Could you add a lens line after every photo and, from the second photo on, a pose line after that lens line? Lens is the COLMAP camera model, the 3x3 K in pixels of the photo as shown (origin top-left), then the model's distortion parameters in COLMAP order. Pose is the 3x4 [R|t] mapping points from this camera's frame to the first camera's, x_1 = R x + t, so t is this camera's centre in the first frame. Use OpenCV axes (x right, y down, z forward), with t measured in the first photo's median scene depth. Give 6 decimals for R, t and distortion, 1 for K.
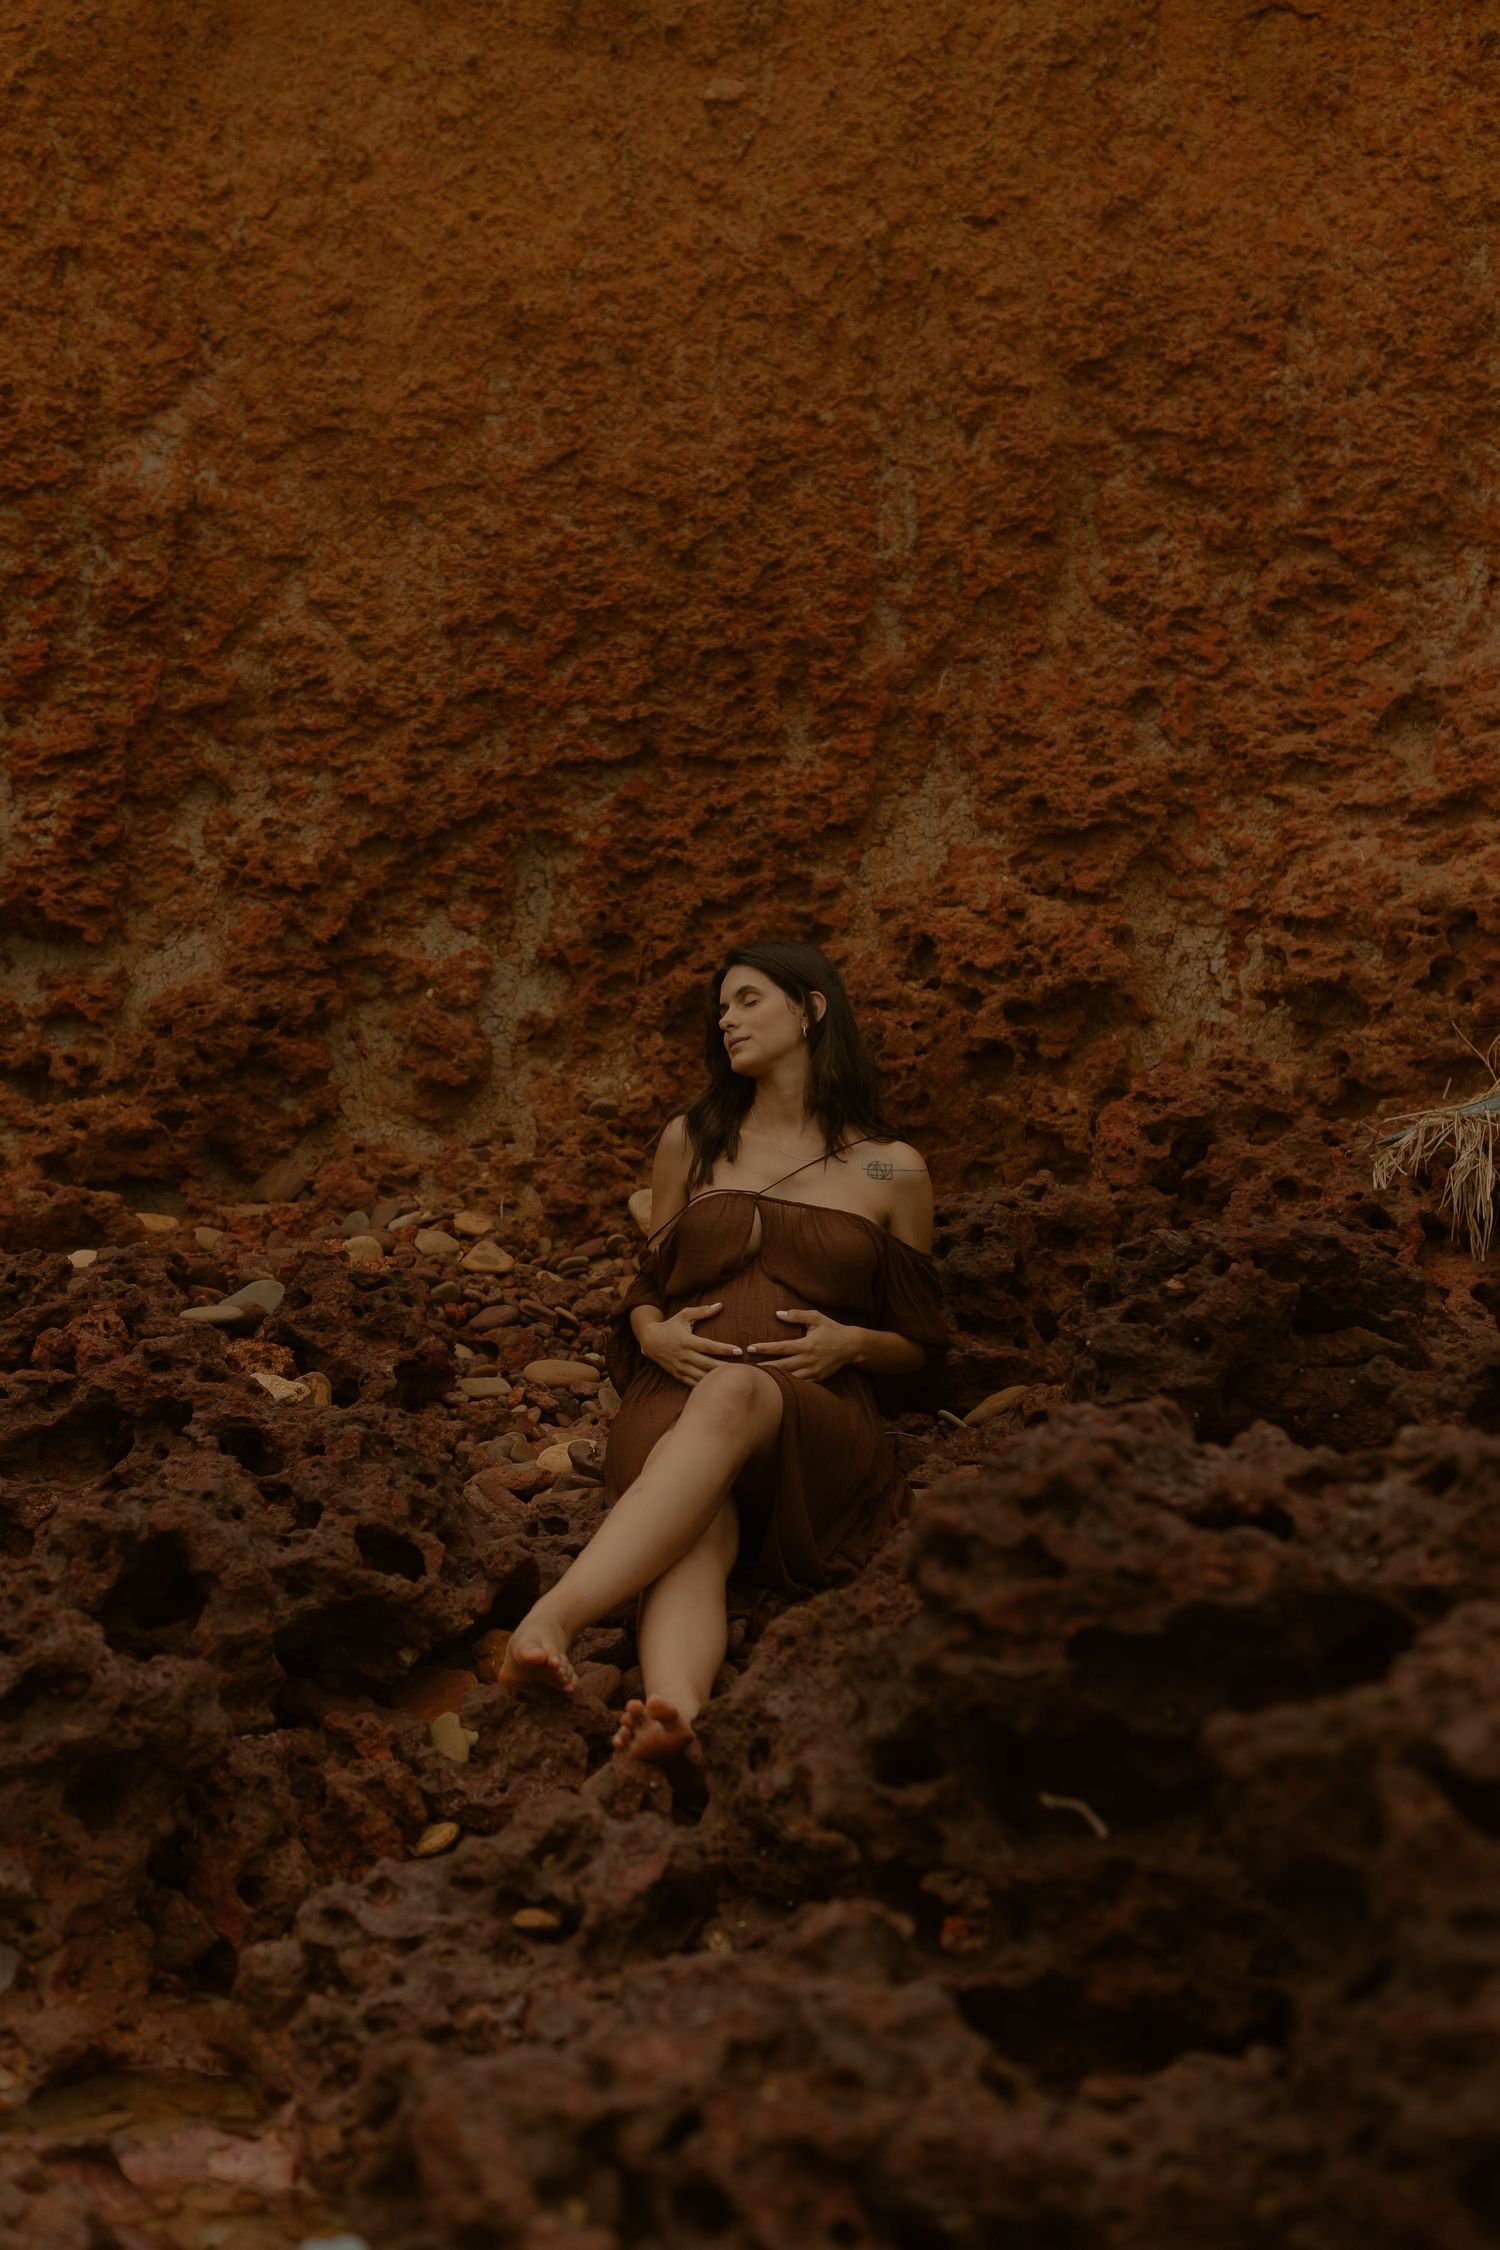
lens RADIAL K [[2383.9, 0, 746.4], [0, 2383.9, 1080.6], [0, 0, 1]] dist [0.001508, -0.009804]
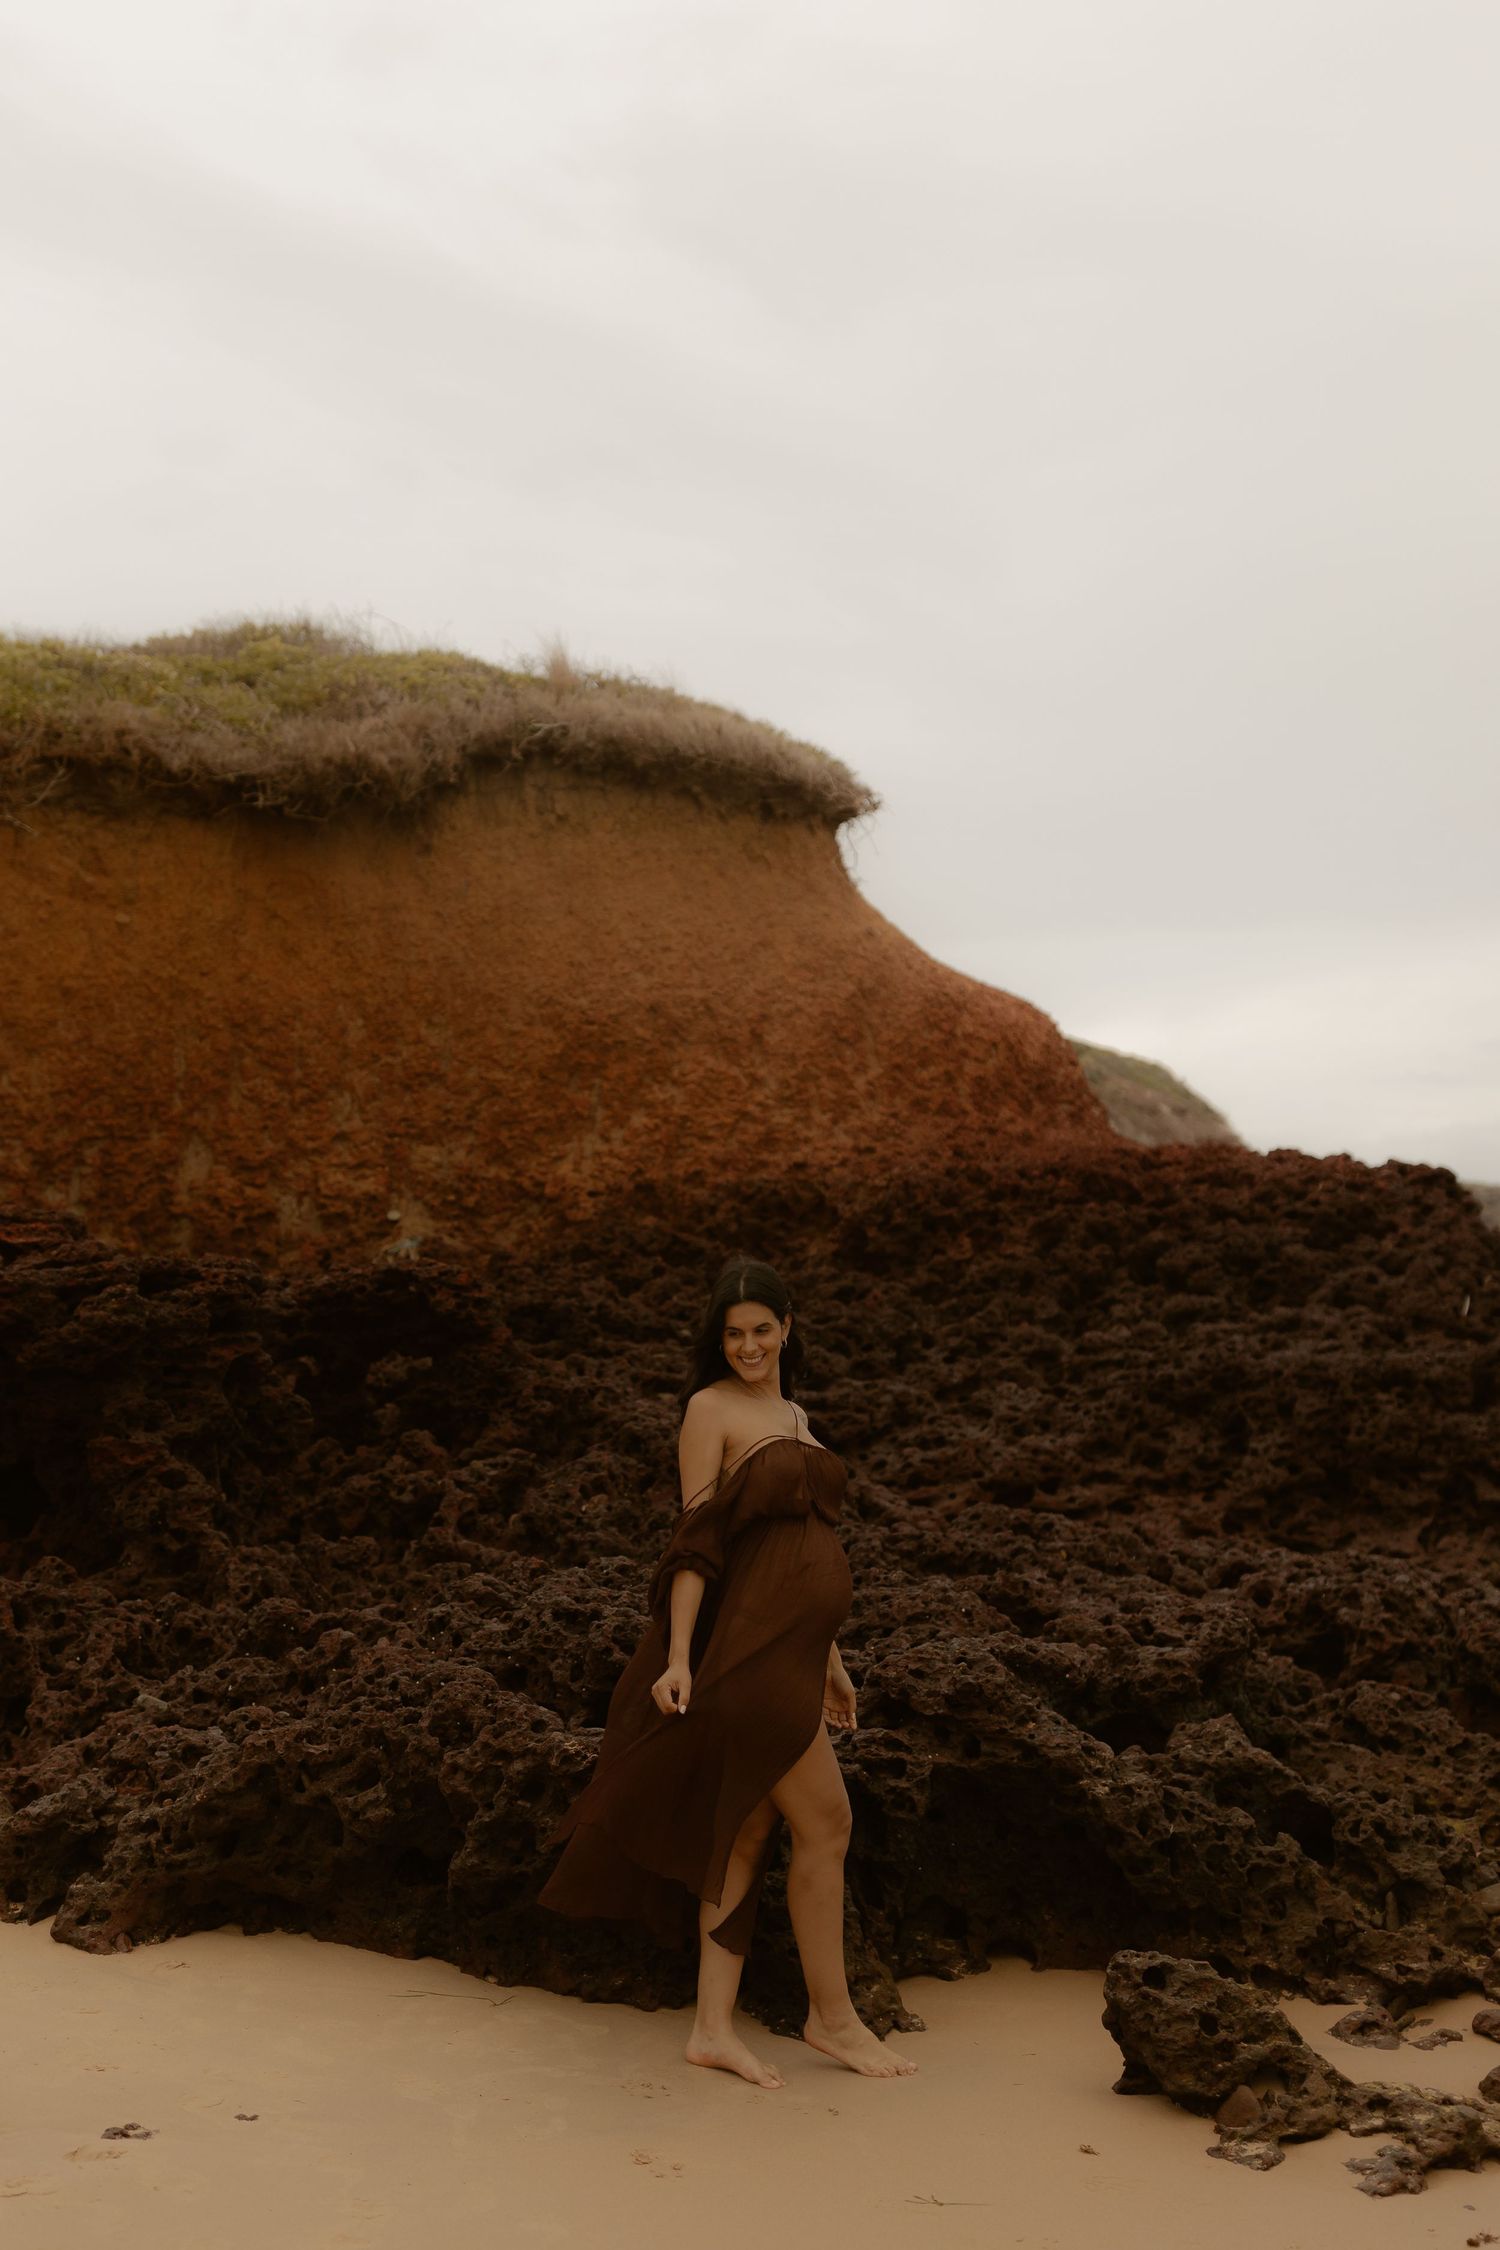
lens RADIAL K [[2383.9, 0, 746.4], [0, 2383.9, 1080.6], [0, 0, 1]] dist [0.001508, -0.009804]
pose [[0.653761, 0.034083, 0.755933, -1.906104], [0.001241, 0.998935, -0.046112, -0.065077], [-0.756700, 0.031085, 0.653023, -1.713737]]
